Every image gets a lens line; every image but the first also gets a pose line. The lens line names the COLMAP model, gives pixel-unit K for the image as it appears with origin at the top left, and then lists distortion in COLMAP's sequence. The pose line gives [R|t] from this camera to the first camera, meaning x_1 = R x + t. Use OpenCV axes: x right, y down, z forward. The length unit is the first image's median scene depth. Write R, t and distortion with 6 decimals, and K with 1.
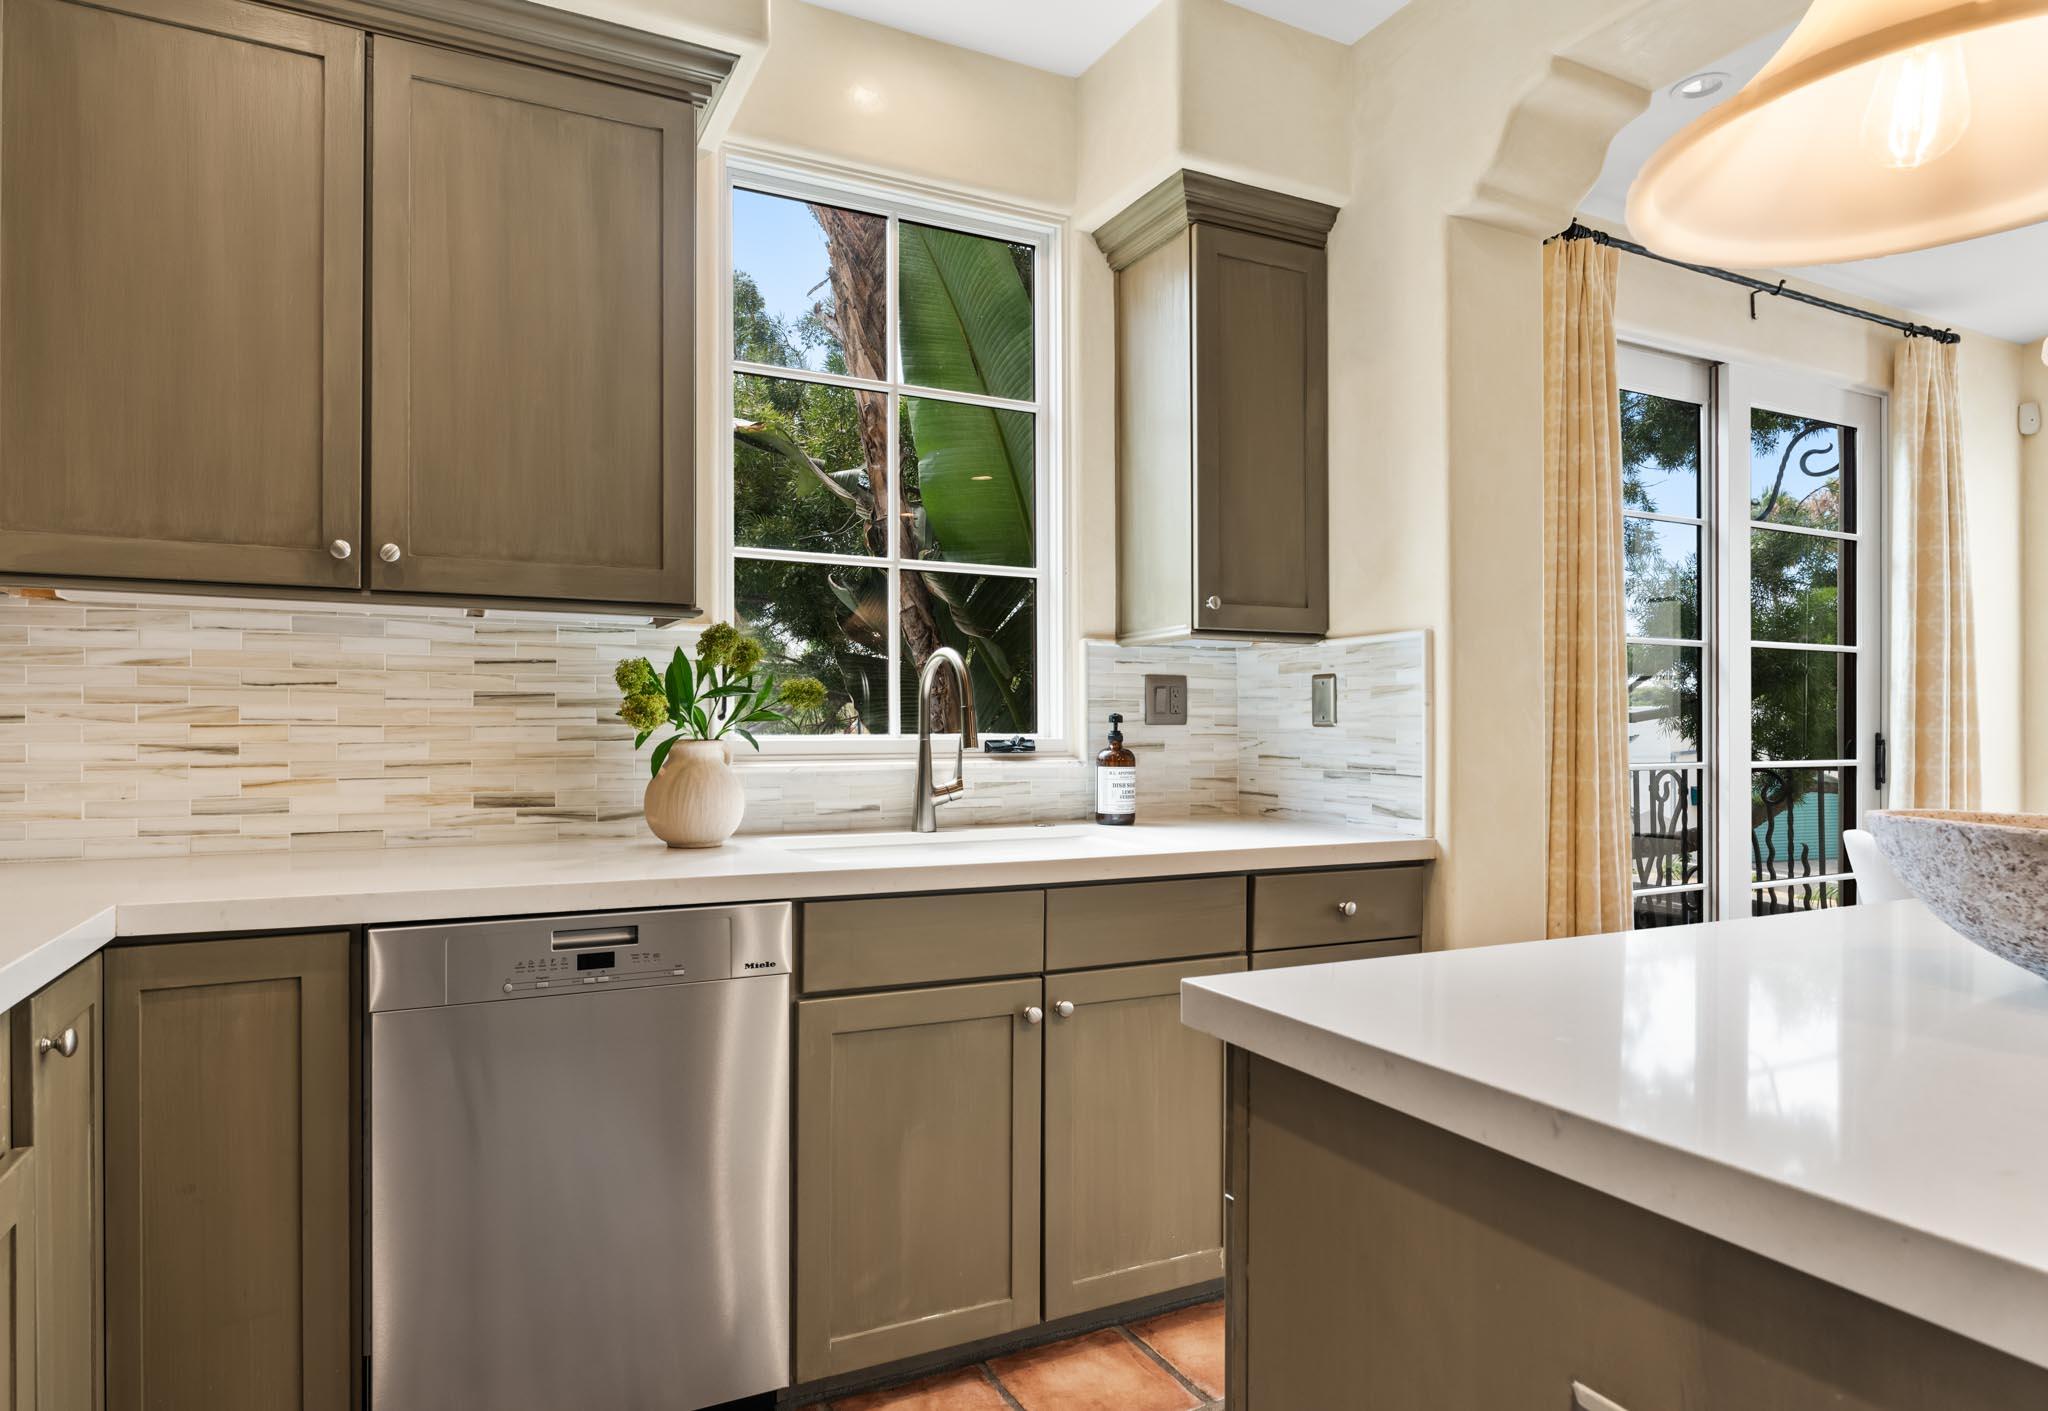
lens RADIAL K [[1149.5, 0, 1016.8], [0, 1149.5, 723.0], [0, 0, 1]] dist [-0.002330, 0.000010]
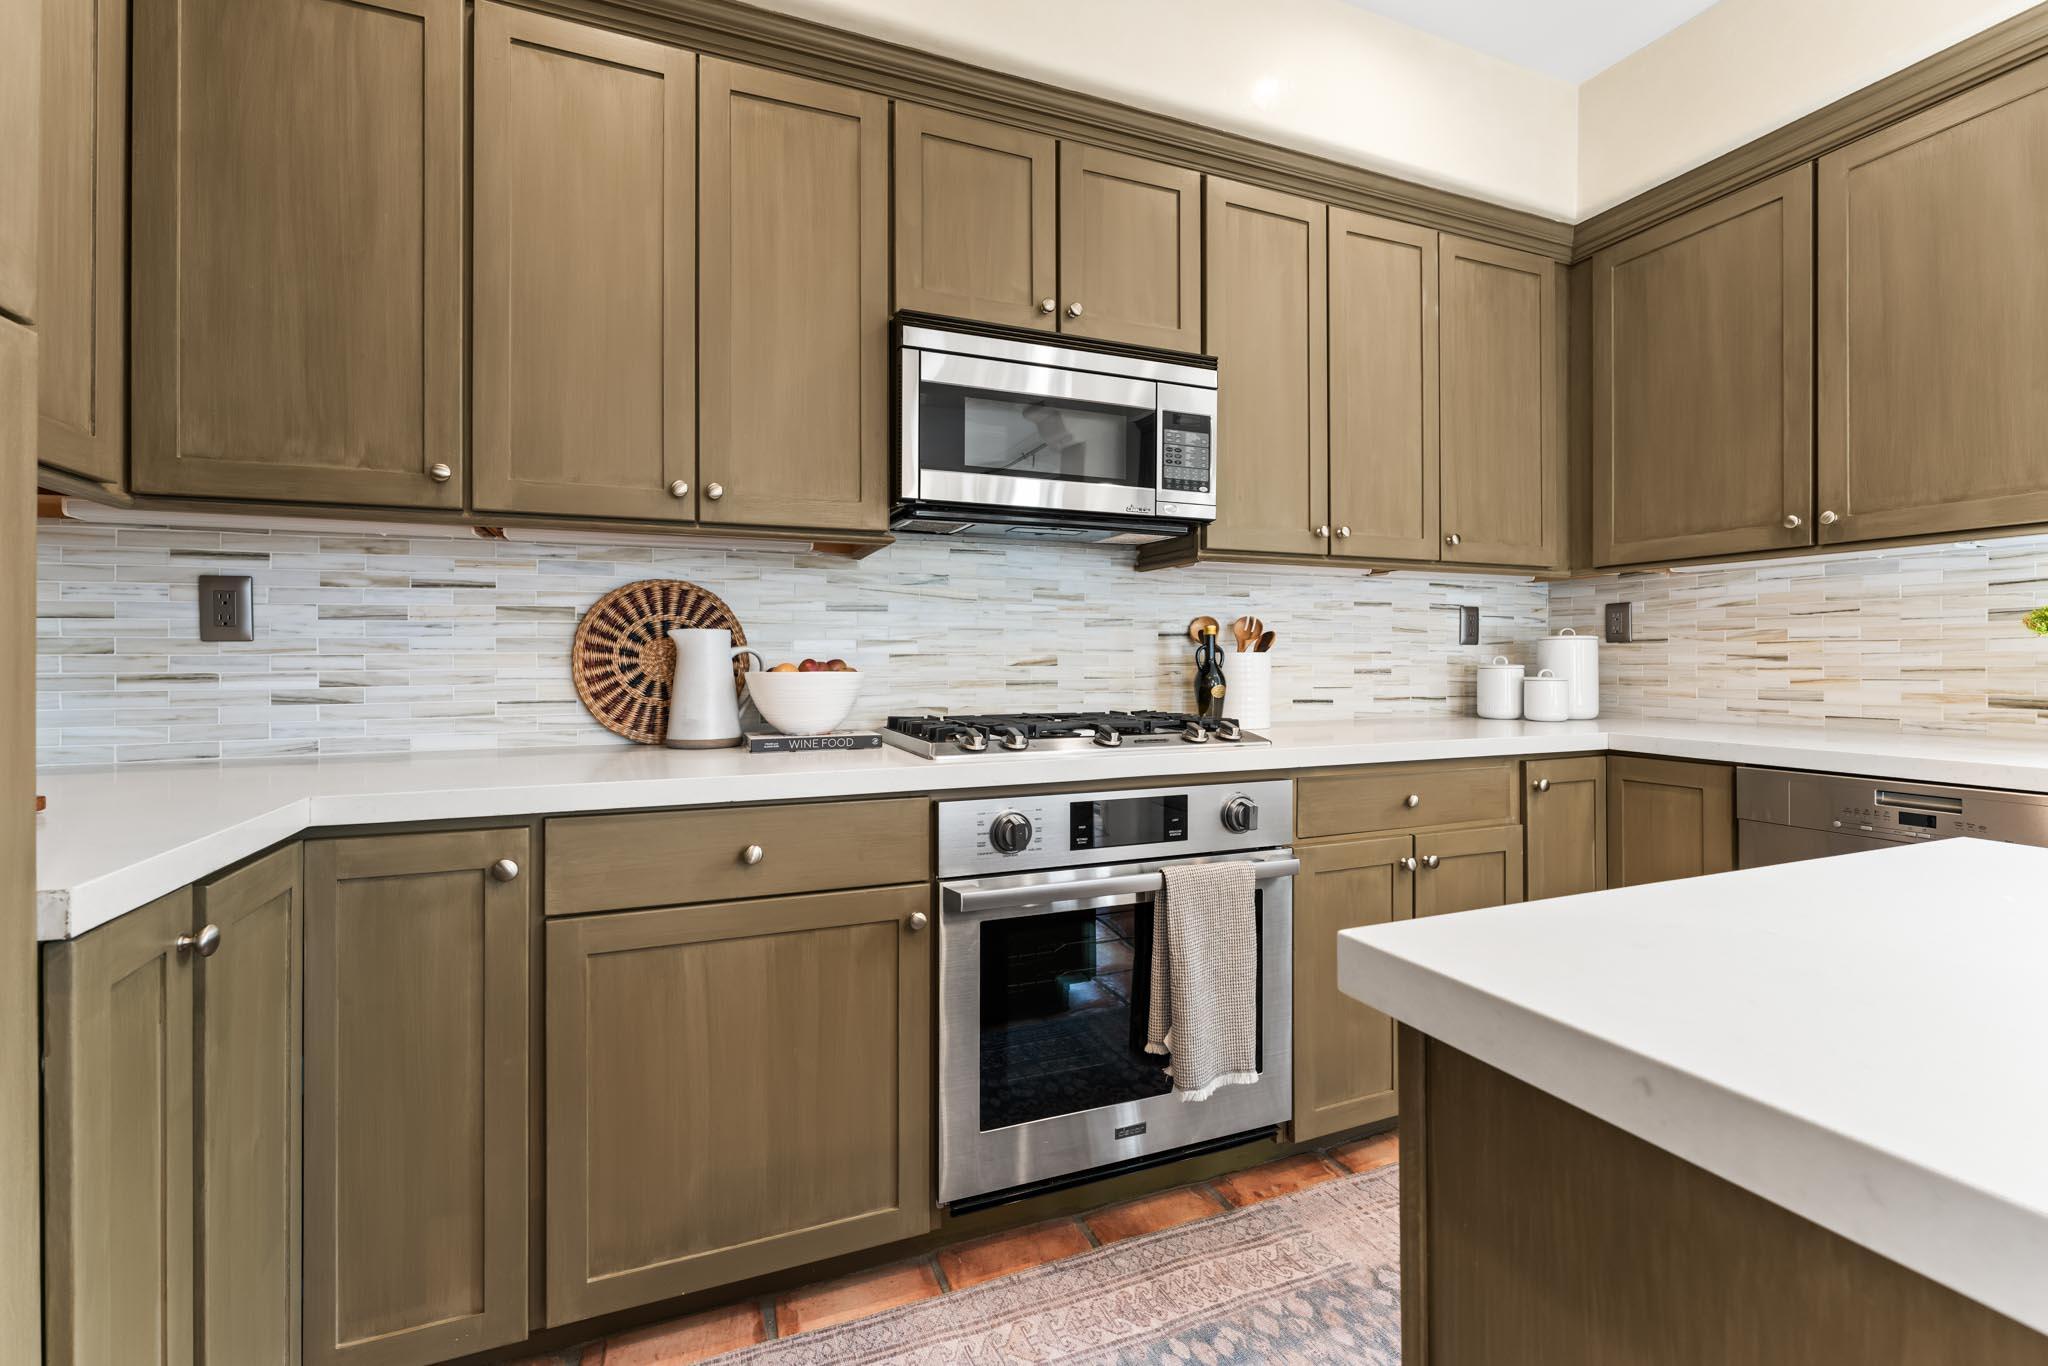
lens RADIAL K [[887.4, 0, 1017.8], [0, 887.4, 666.8], [0, 0, 1]] dist [0.000052, -0.000034]
pose [[-0.063143, 0.005289, -0.997990, 0.562925], [0.010679, 0.999932, 0.004624, 0.019039], [0.997947, -0.010365, -0.063196, 0.060965]]
